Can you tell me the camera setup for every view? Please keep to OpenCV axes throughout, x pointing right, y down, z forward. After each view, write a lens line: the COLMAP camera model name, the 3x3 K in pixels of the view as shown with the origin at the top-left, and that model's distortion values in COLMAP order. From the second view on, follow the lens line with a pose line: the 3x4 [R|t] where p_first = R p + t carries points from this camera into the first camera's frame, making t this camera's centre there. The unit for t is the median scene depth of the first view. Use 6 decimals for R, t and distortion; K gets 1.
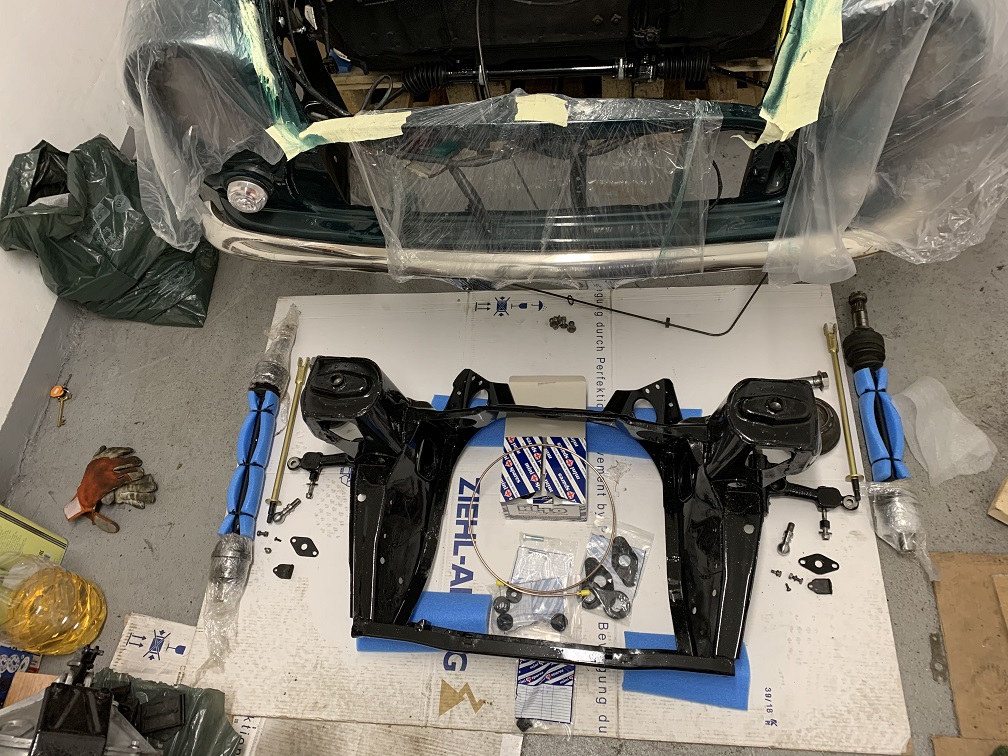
lens RADIAL K [[776.5, 0, 504.0], [0, 776.5, 378.0], [0, 0, 1]] dist [0.070013, -0.073021]
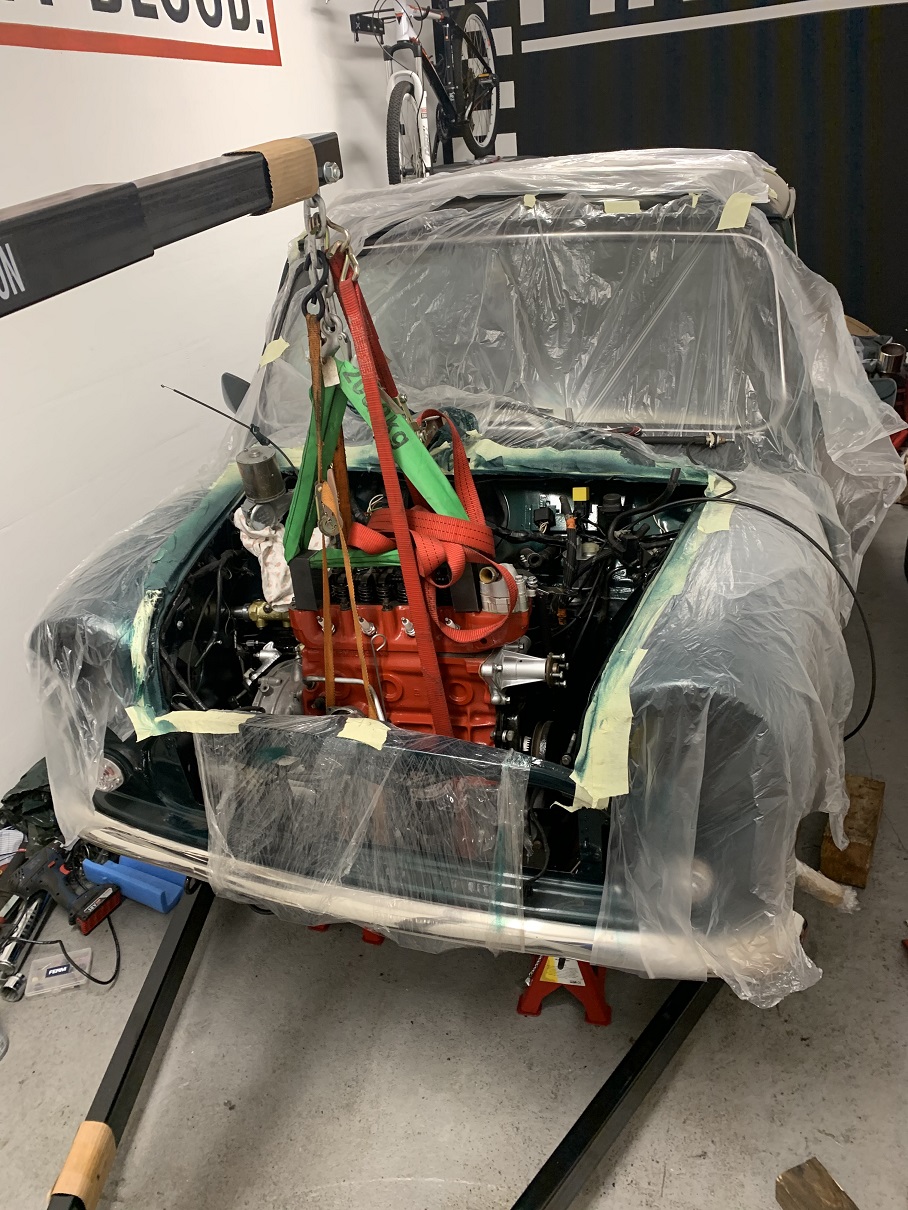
lens RADIAL K [[932.2, 0, 454.0], [0, 932.2, 605.0], [0, 0, 1]] dist [0.070013, -0.073021]
pose [[0.966595, 0.154079, -0.204827, 0.352305], [-0.238662, 0.832456, -0.500058, 0.089876], [0.093461, 0.532238, 0.841420, -0.085510]]
